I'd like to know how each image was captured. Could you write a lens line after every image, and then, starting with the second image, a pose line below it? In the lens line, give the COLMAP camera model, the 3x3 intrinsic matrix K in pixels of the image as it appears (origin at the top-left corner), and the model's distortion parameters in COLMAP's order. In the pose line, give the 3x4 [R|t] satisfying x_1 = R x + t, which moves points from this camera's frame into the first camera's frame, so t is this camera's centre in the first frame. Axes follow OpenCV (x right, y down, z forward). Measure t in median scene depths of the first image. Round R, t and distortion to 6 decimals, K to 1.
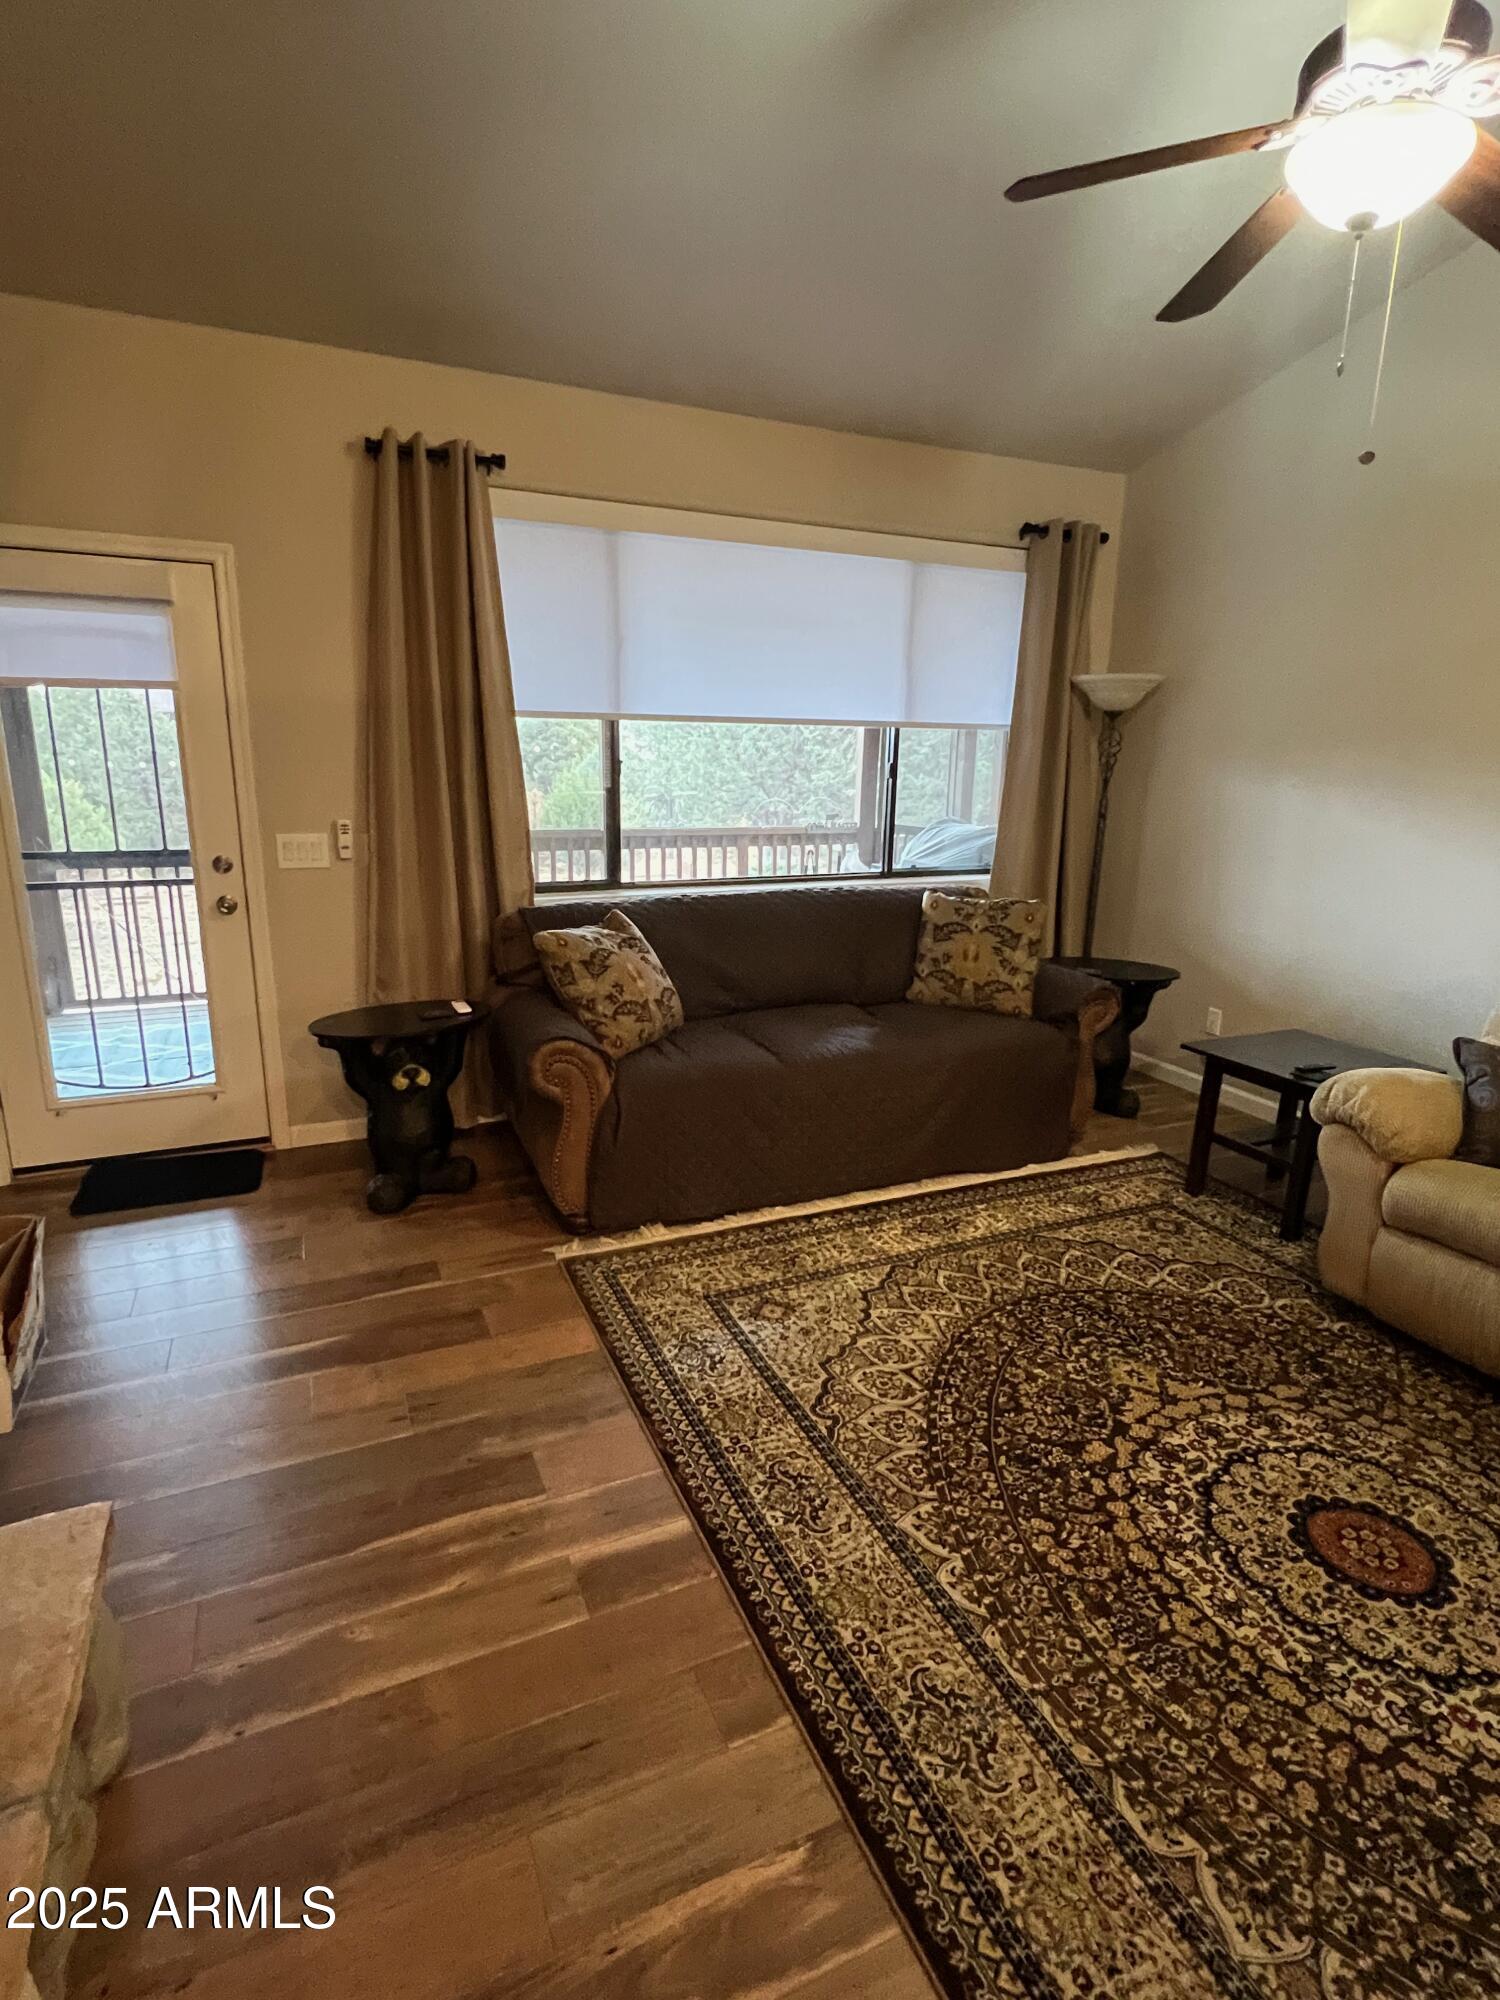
lens RADIAL K [[1003.4, 0, 737.8], [0, 1003.4, 997.0], [0, 0, 1]] dist [0.000012, -0.000740]
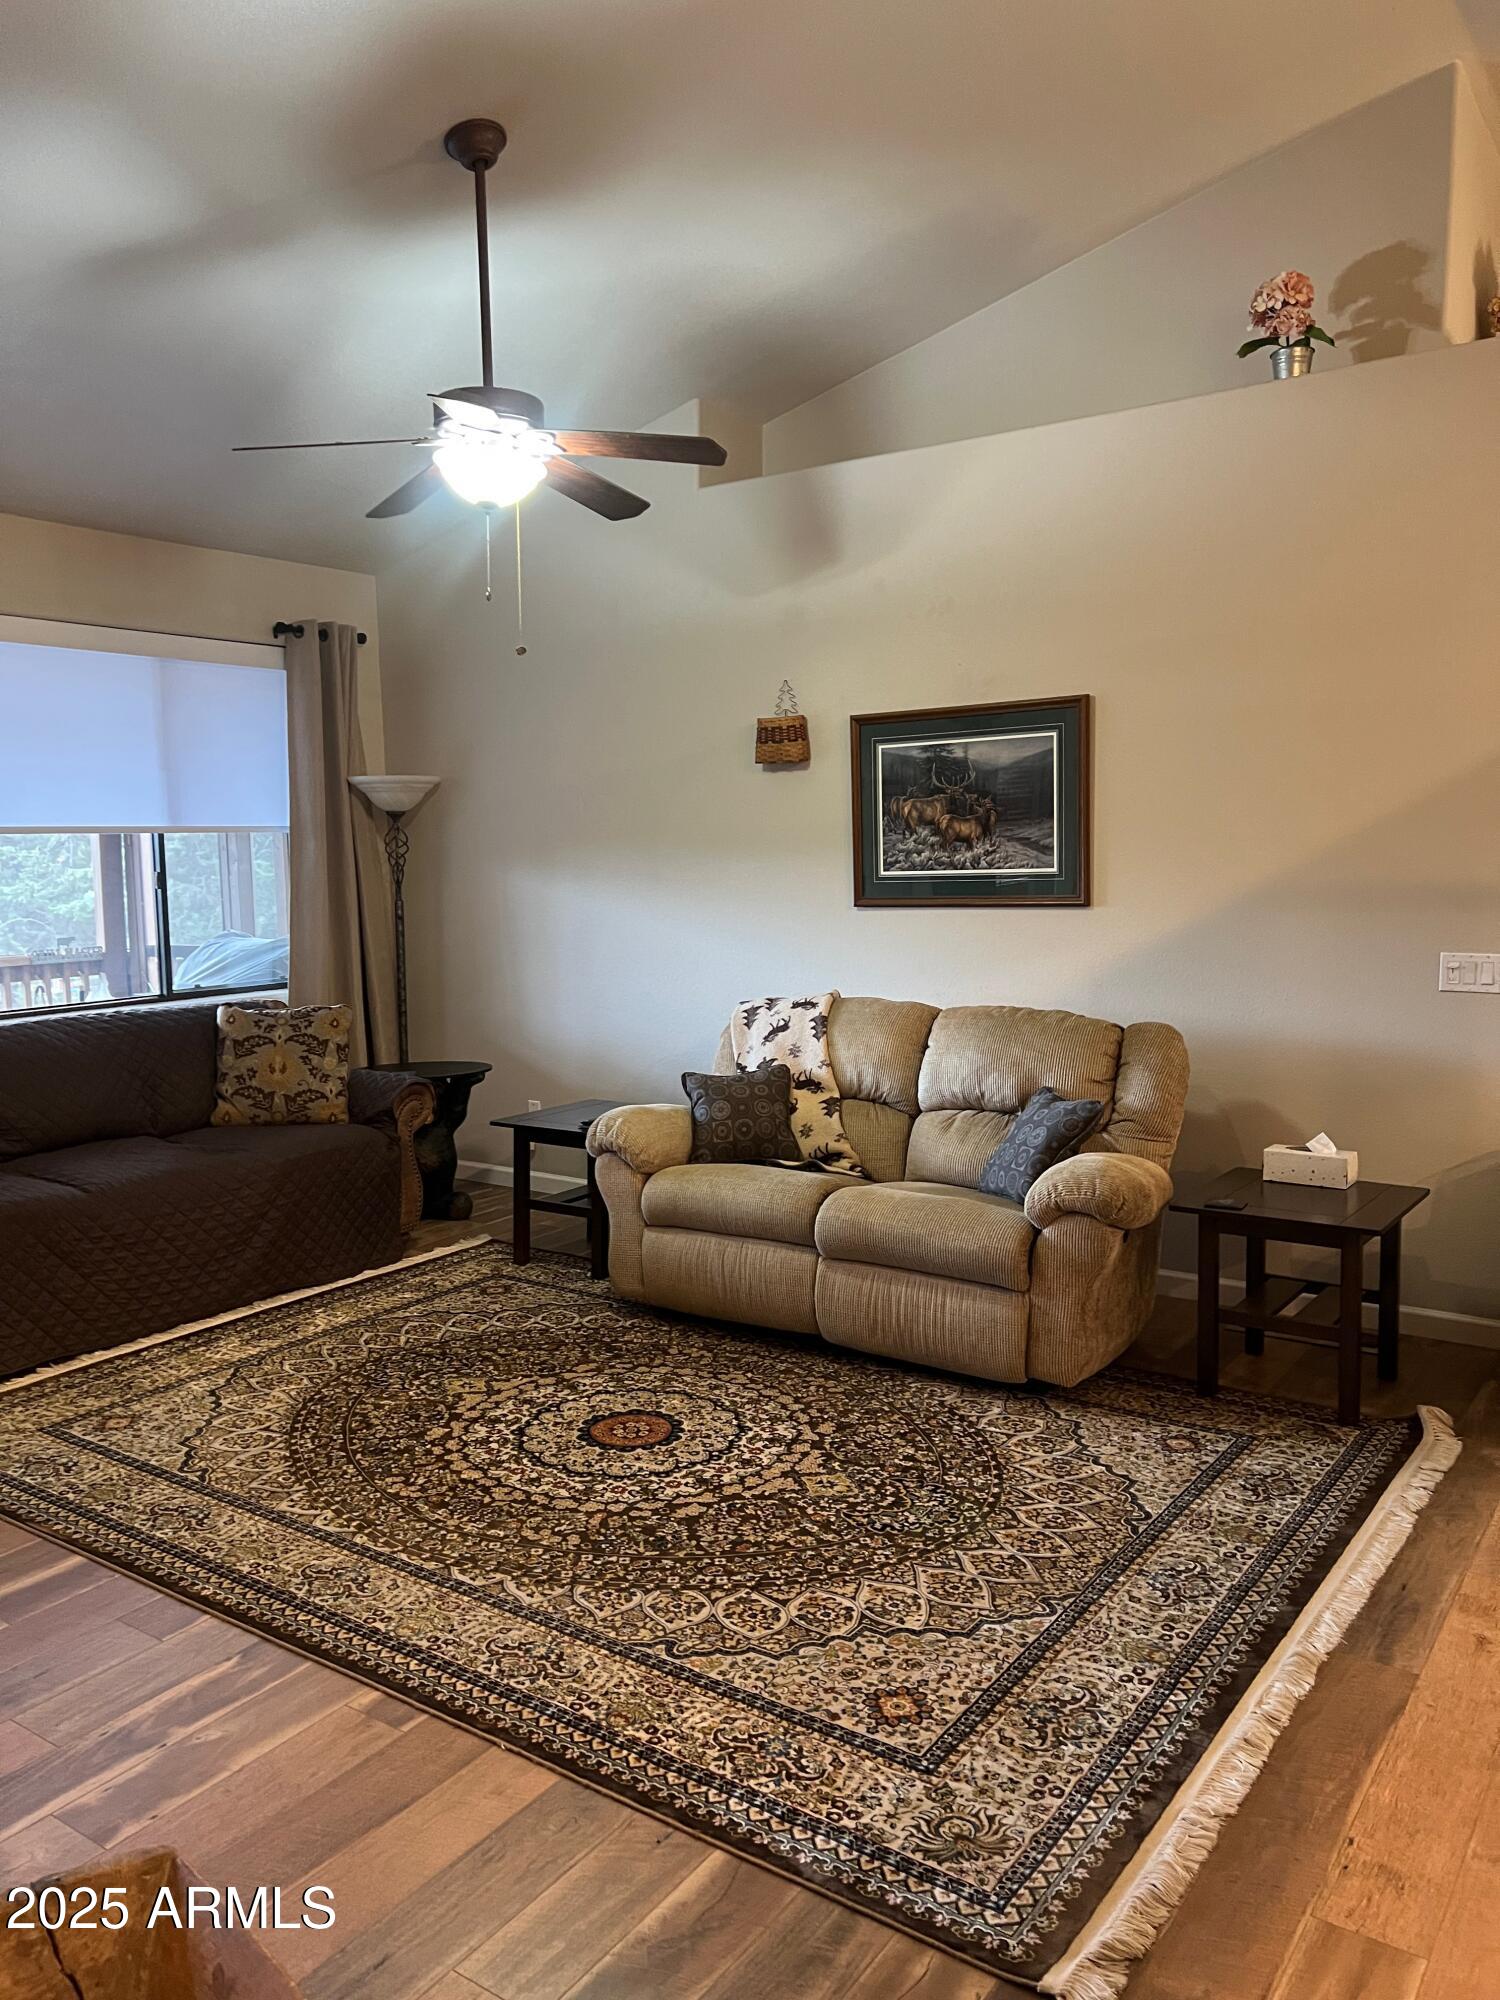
lens RADIAL K [[1507.7, 0, 734.0], [0, 1507.7, 995.5], [0, 0, 1]] dist [0.053353, -0.051147]
pose [[0.857593, -0.082859, 0.507611, -0.143681], [0.150945, 0.984025, -0.094392, 0.110315], [-0.491681, 0.157571, 0.856400, -0.544259]]
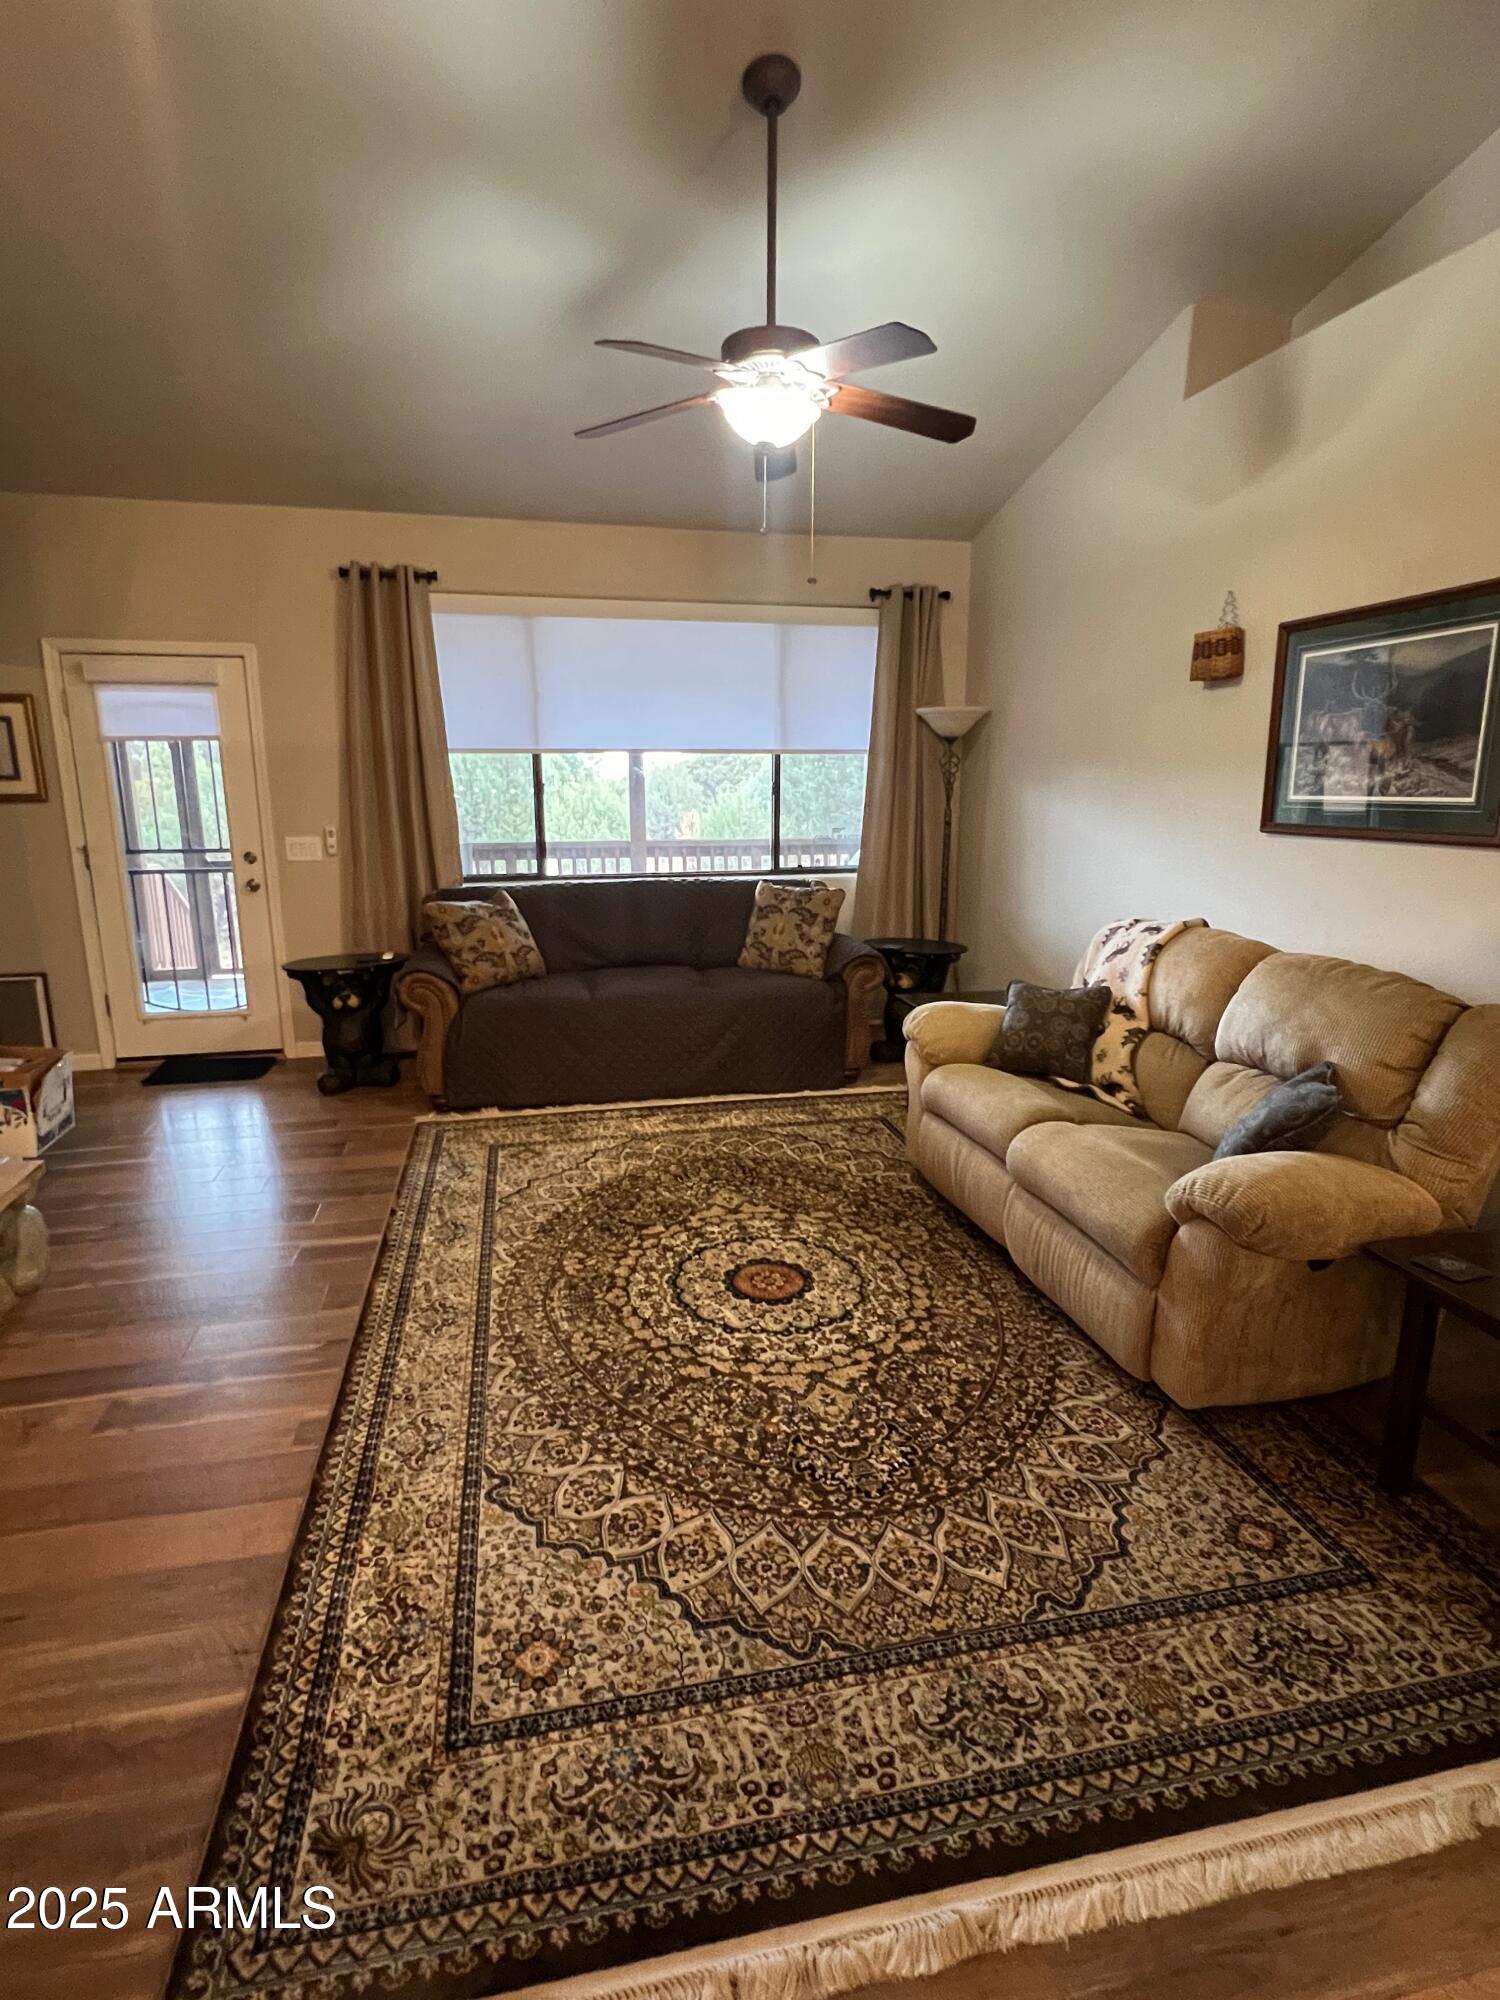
lens RADIAL K [[1003.4, 0, 743.0], [0, 1003.4, 1002.7], [0, 0, 1]] dist [0.000012, -0.000740]
pose [[0.980569, 0.027542, -0.194230, 0.523656], [-0.030763, 0.999434, -0.013588, 0.083901], [0.193746, 0.019299, 0.980862, -0.322094]]
